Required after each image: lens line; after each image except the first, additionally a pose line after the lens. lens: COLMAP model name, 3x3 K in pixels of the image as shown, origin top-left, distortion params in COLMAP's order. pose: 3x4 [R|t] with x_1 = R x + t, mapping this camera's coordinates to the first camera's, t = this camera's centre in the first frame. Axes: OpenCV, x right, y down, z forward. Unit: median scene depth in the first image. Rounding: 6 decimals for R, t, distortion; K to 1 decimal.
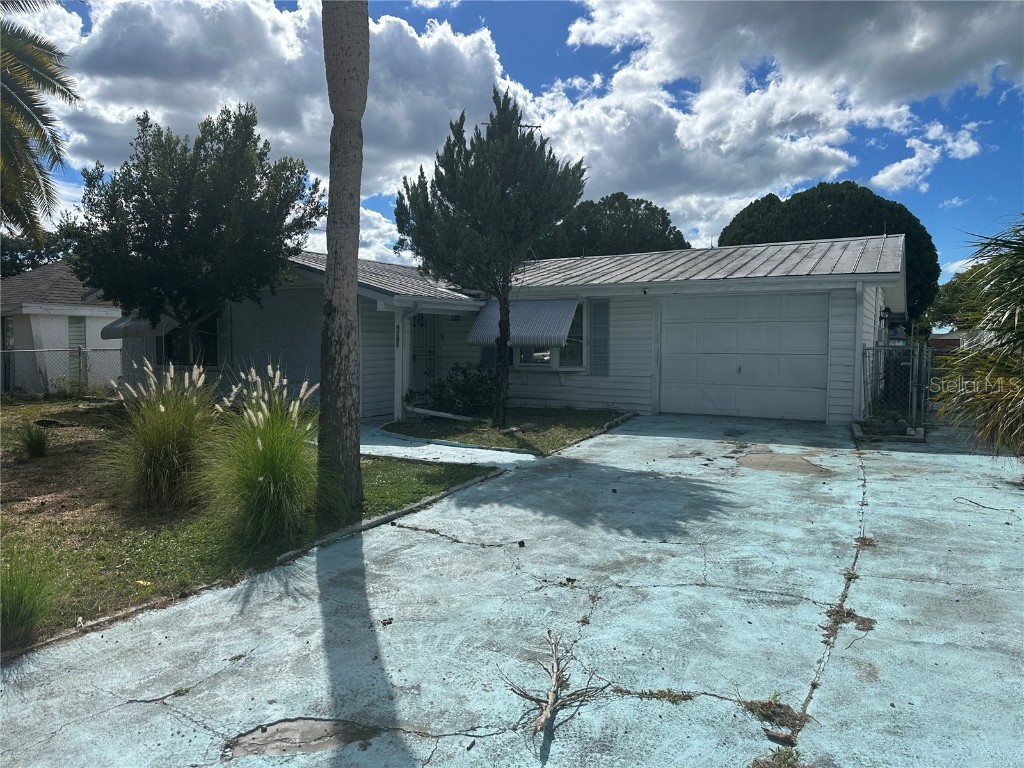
lens RADIAL K [[711.3, 0, 506.9], [0, 711.3, 368.9], [0, 0, 1]] dist [0.047662, -0.060845]
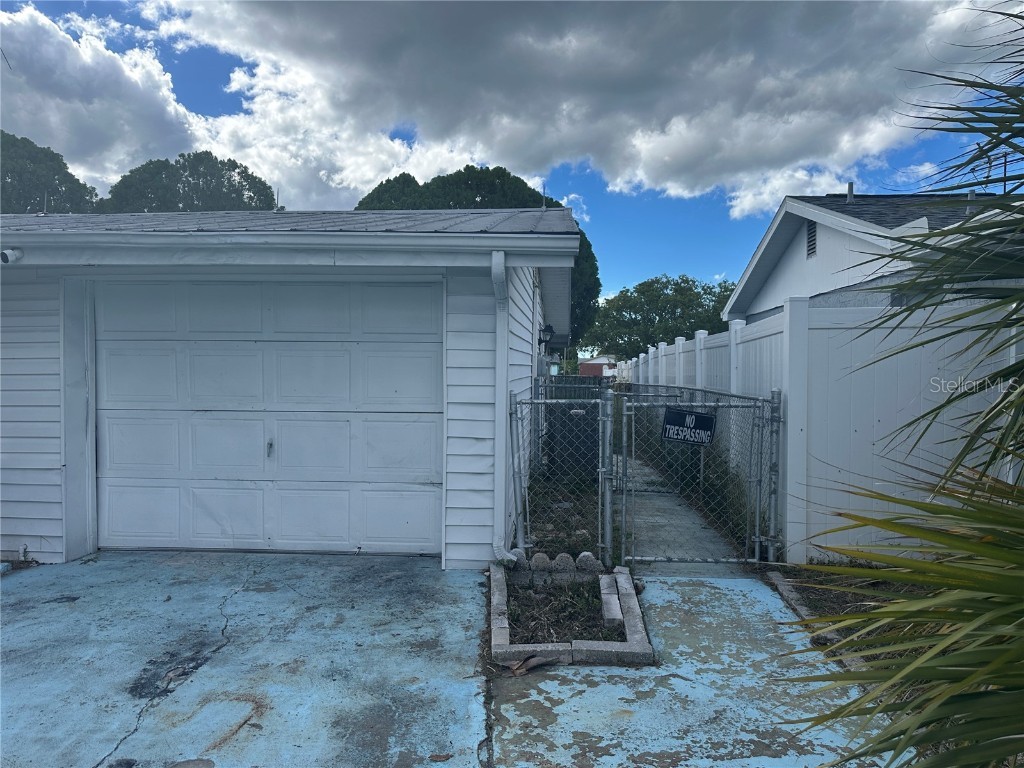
lens RADIAL K [[711.3, 0, 505.2], [0, 711.3, 388.3], [0, 0, 1]] dist [0.047662, -0.060845]
pose [[0.906495, -0.011563, 0.422058, 0.159490], [0.012801, 0.999918, -0.000100, -0.020410], [-0.422022, 0.005493, 0.906569, 0.310982]]
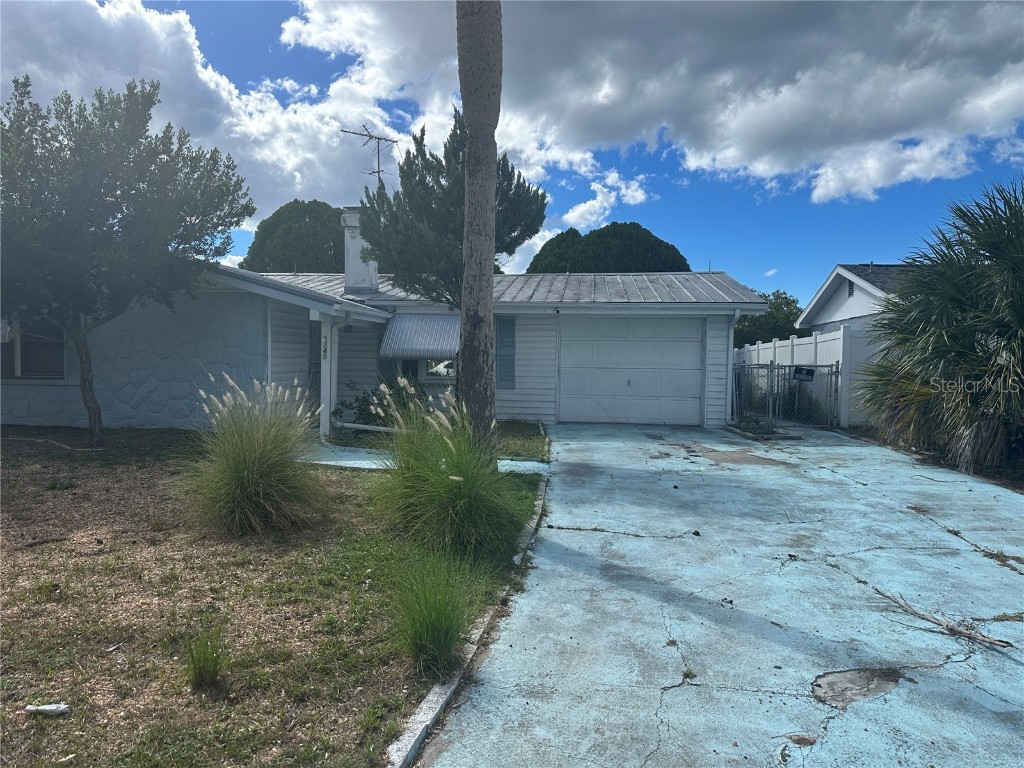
lens RADIAL K [[711.3, 0, 488.4], [0, 711.3, 405.1], [0, 0, 1]] dist [0.047662, -0.060845]
pose [[0.924942, -0.011576, 0.379933, -0.184135], [0.000801, 0.999593, 0.028505, 0.002480], [-0.380108, -0.026061, 0.924575, 0.020998]]
